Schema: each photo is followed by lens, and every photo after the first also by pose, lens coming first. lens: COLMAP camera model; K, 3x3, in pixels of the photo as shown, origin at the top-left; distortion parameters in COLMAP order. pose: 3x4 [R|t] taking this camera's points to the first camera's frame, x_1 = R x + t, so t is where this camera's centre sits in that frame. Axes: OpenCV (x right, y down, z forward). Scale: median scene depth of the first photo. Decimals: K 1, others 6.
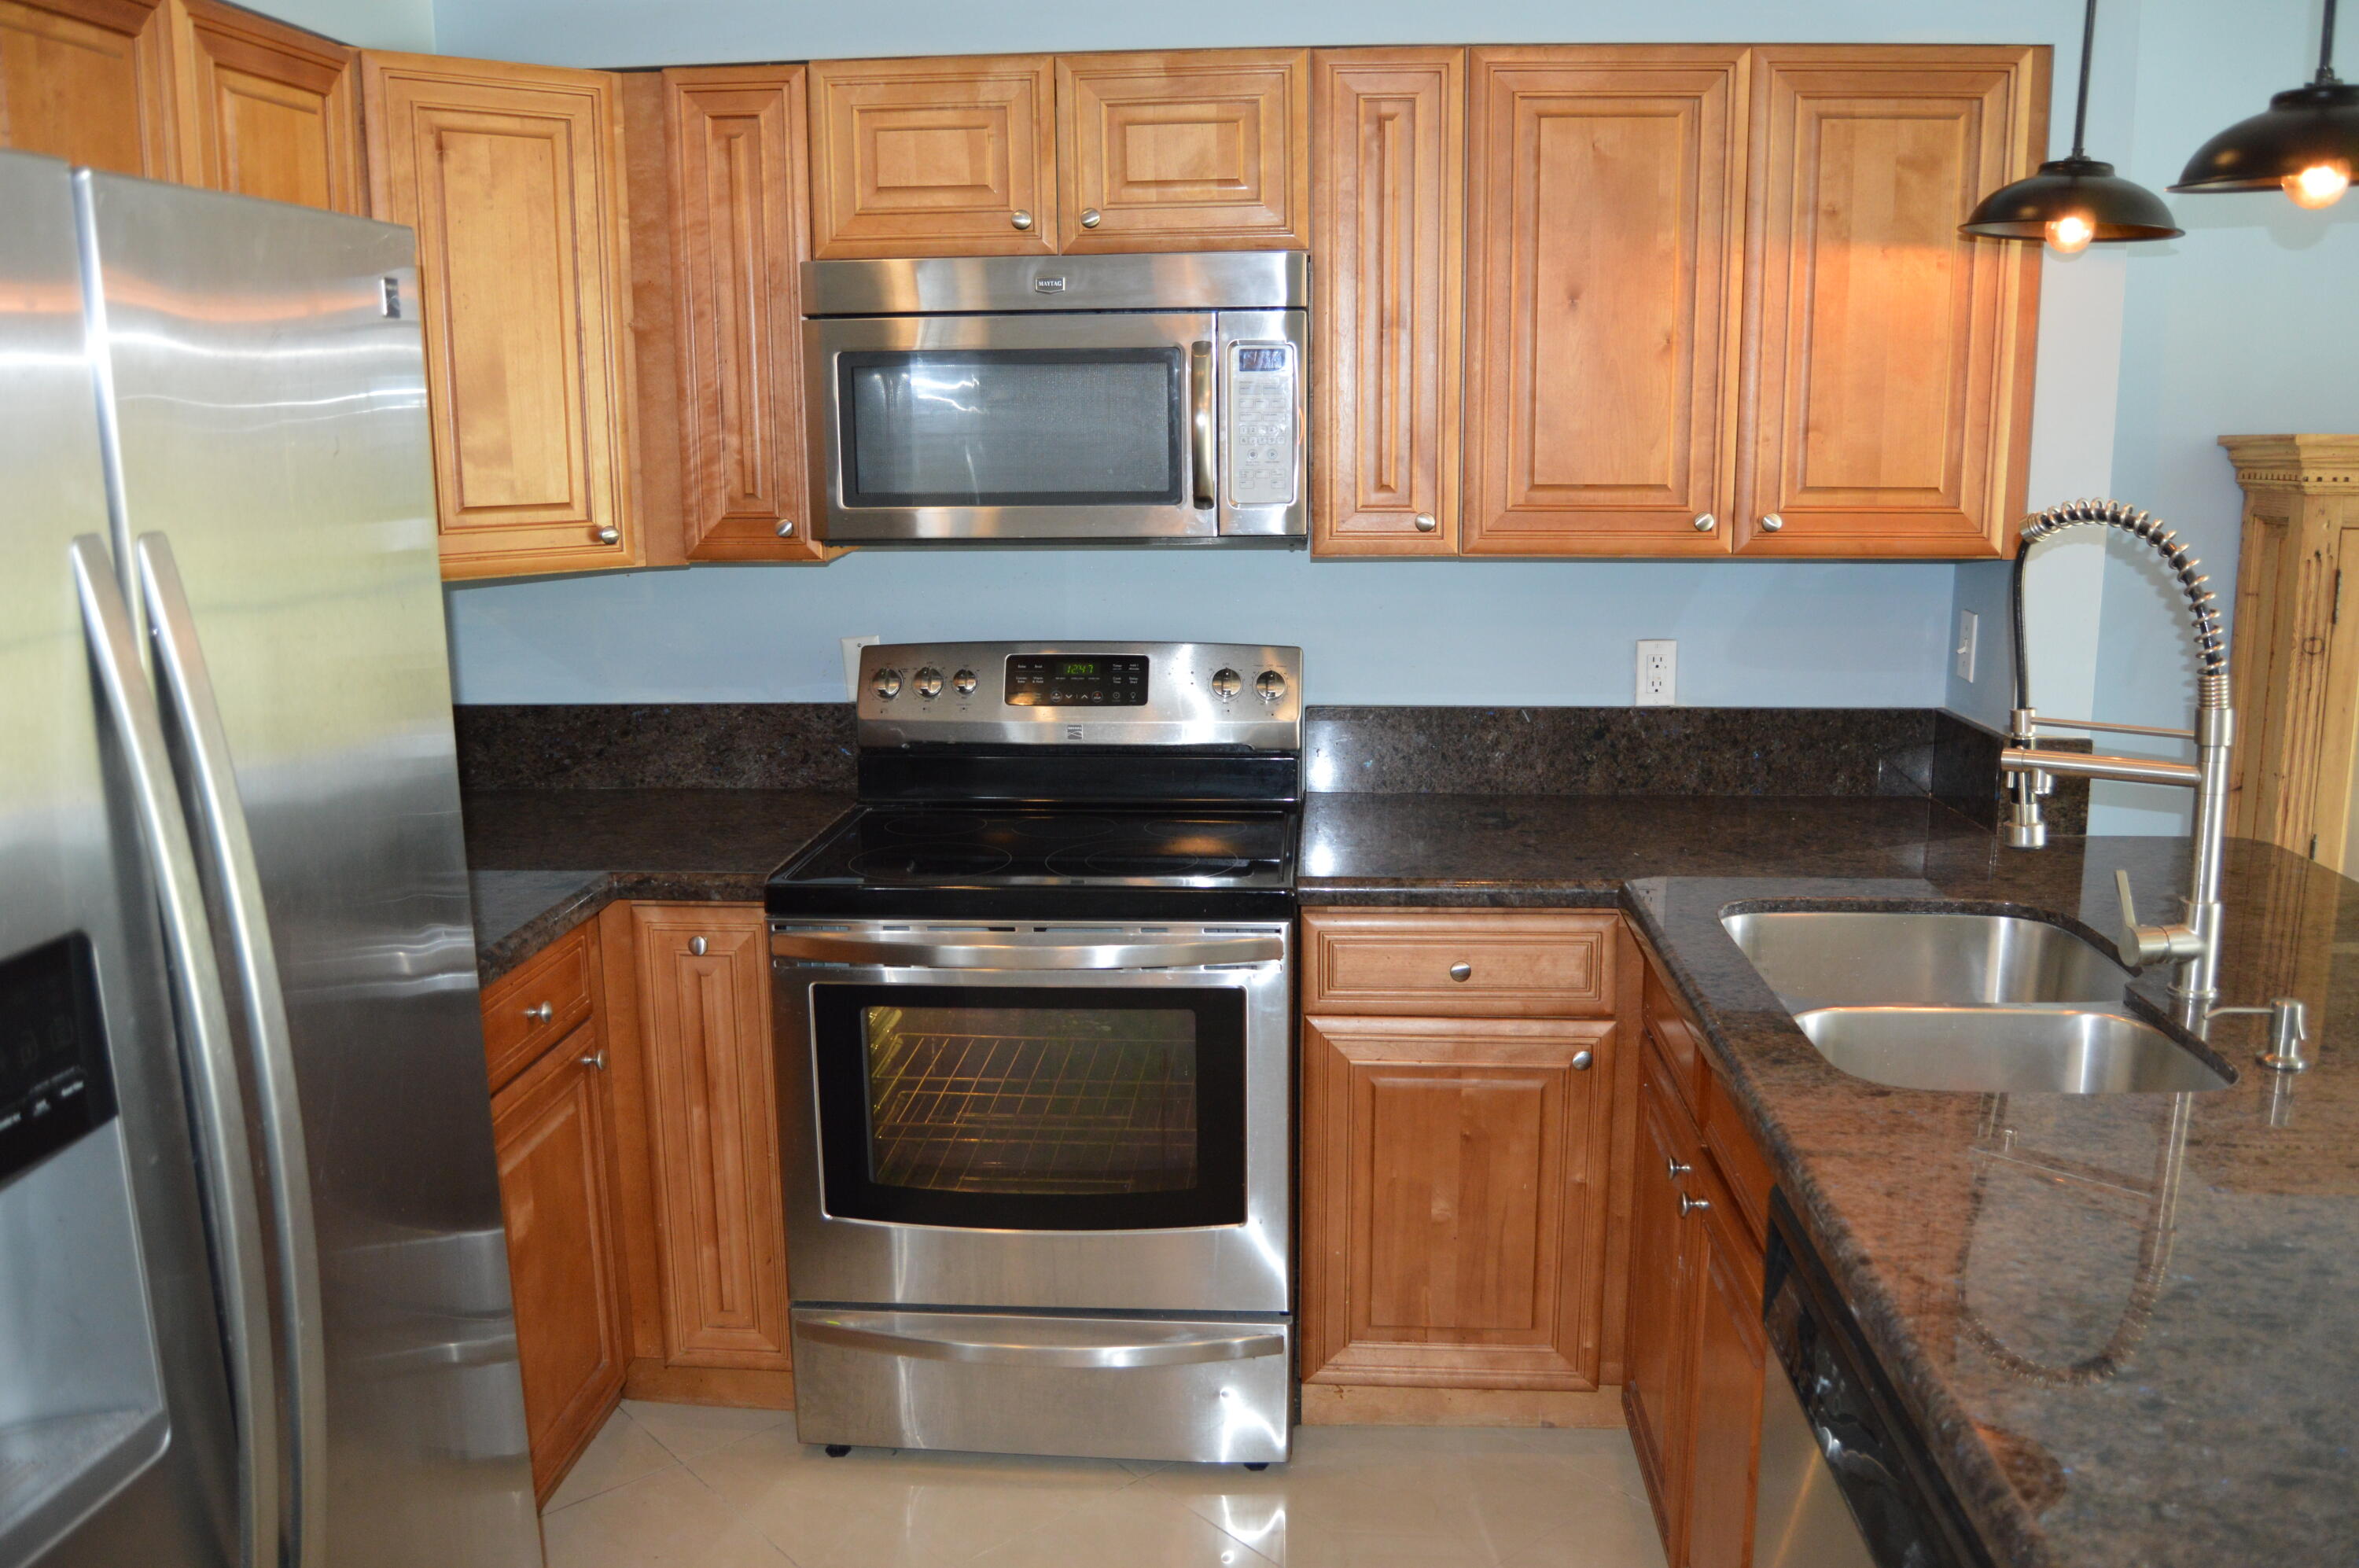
lens RADIAL K [[1879.3, 0, 1172.6], [0, 1879.3, 783.2], [0, 0, 1]] dist [-0.112490, 0.053177]
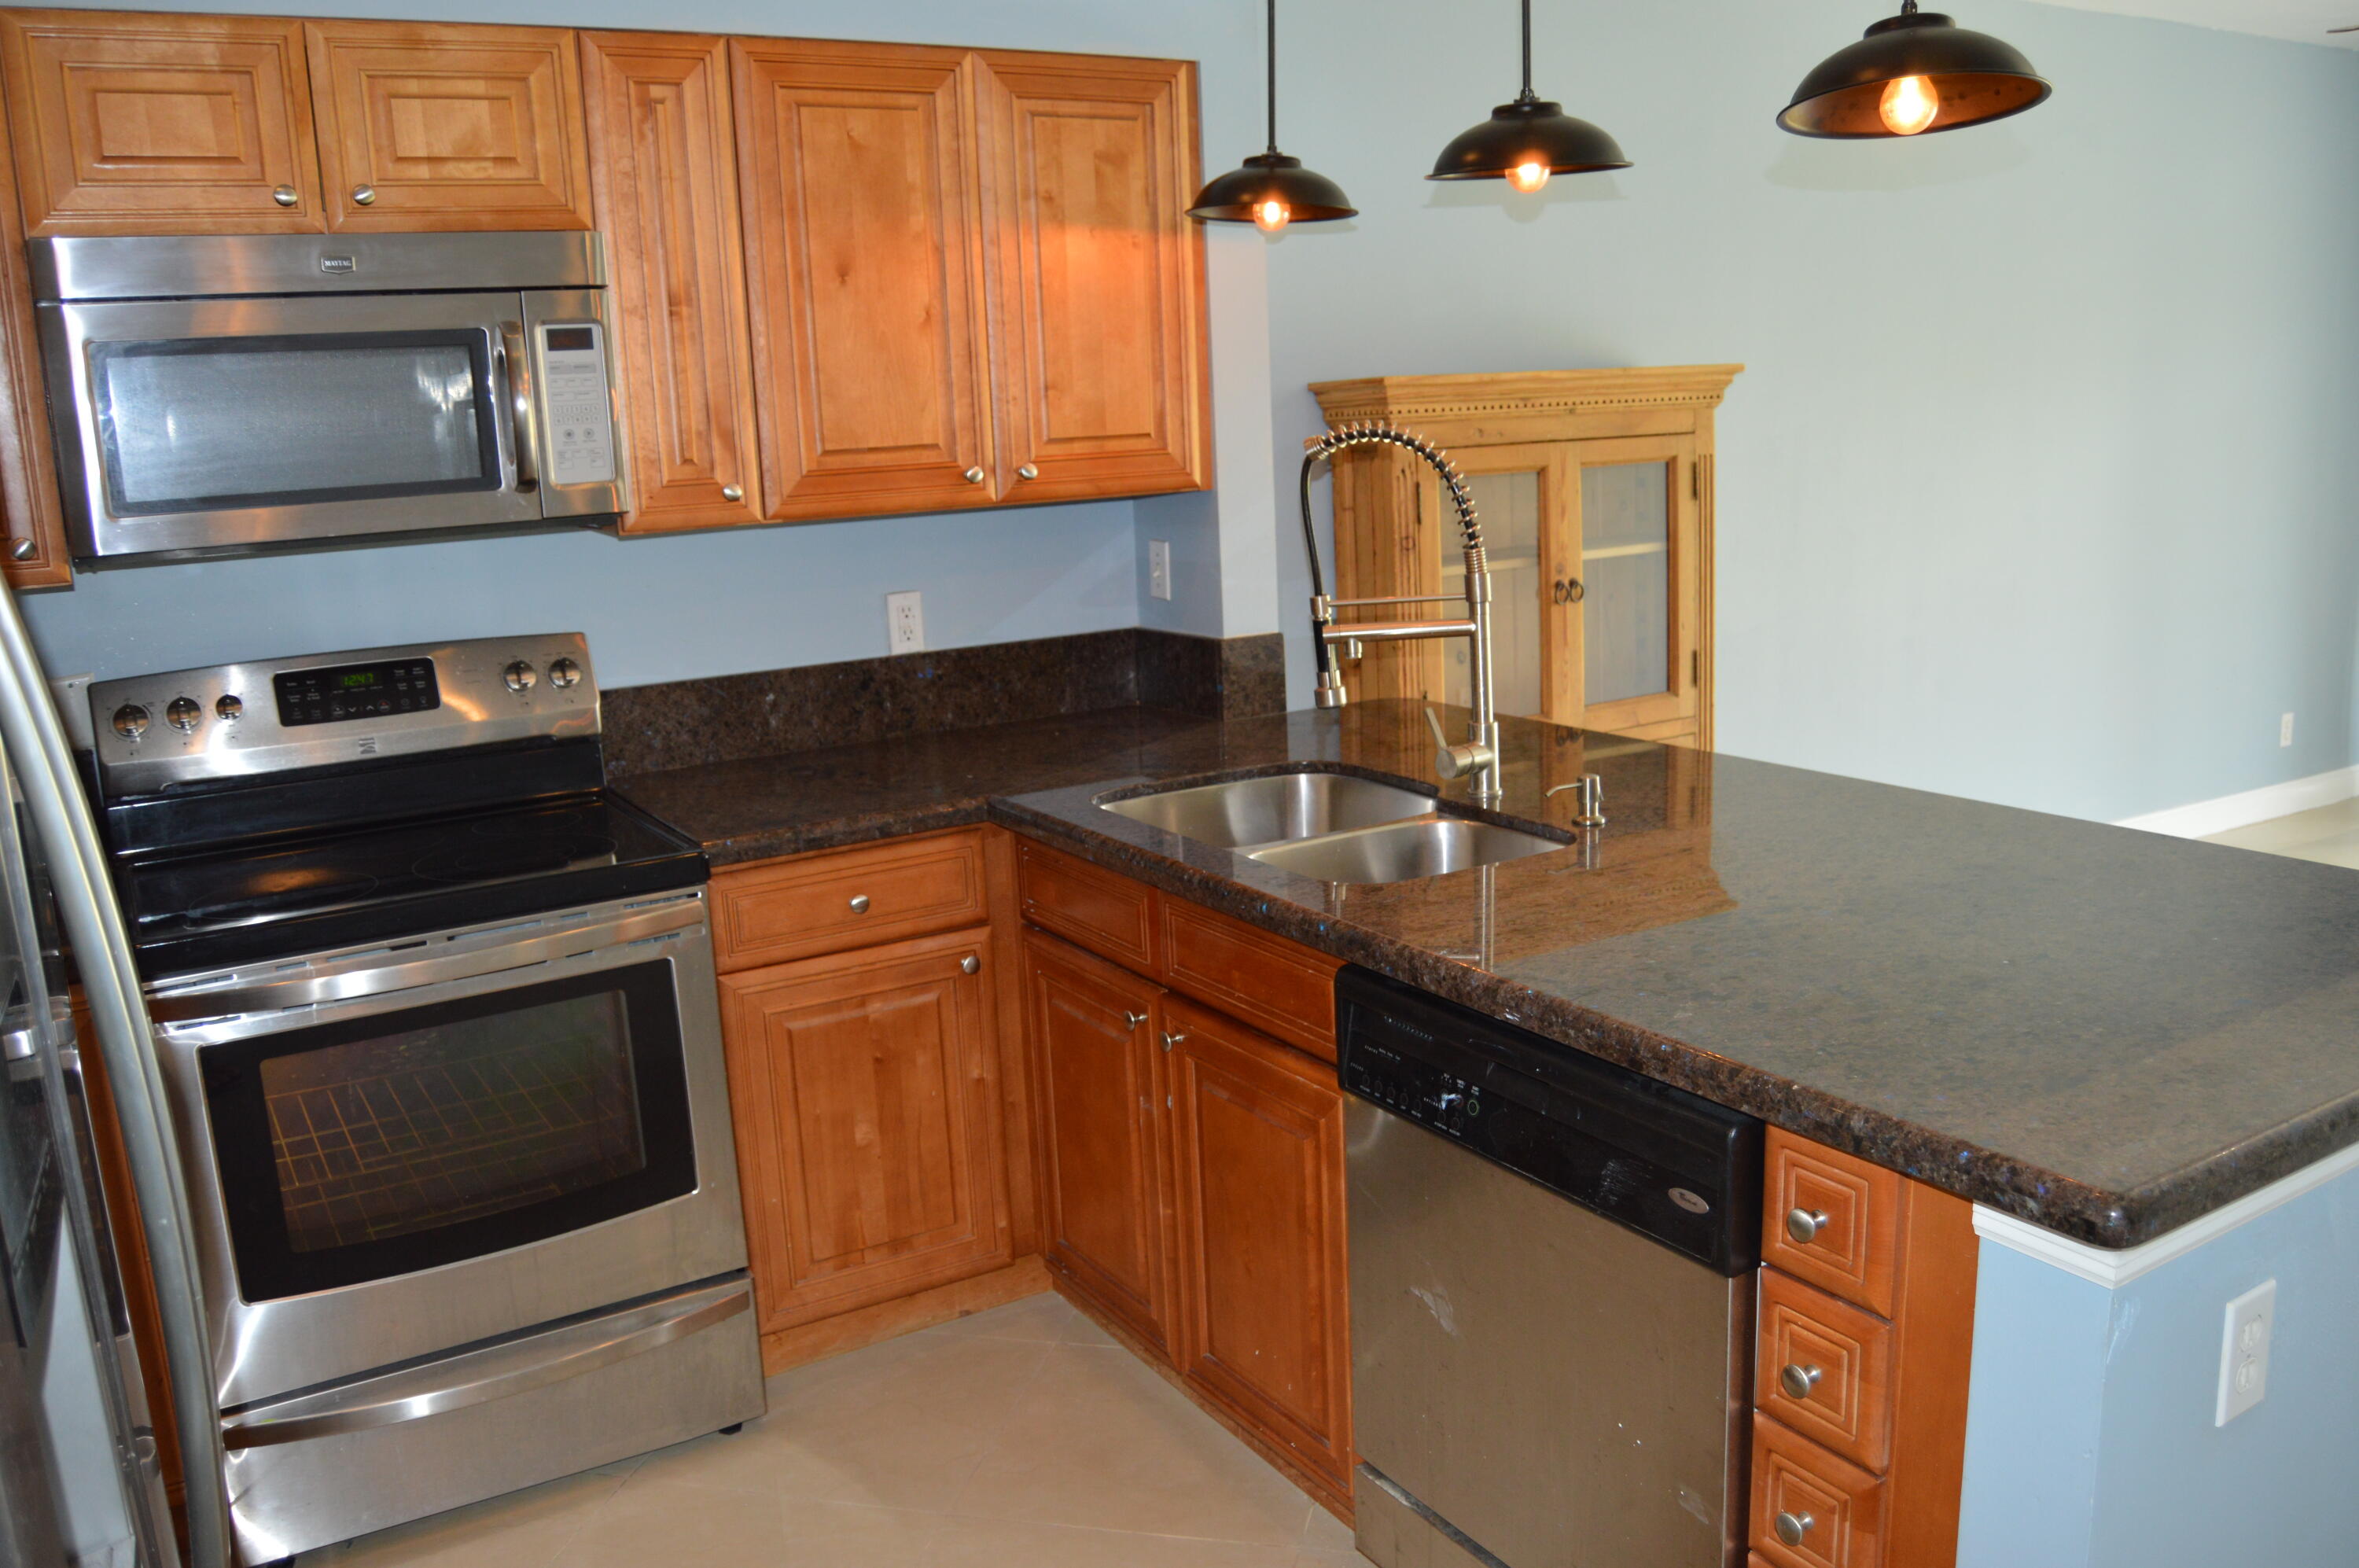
lens RADIAL K [[1896.1, 0, 1179.2], [0, 1896.1, 792.6], [0, 0, 1]] dist [-0.106479, 0.049625]
pose [[0.811197, -0.144370, 0.566672, -0.287154], [0.147280, 0.988247, 0.040943, 0.019756], [-0.565923, 0.050247, 0.822926, 0.008068]]
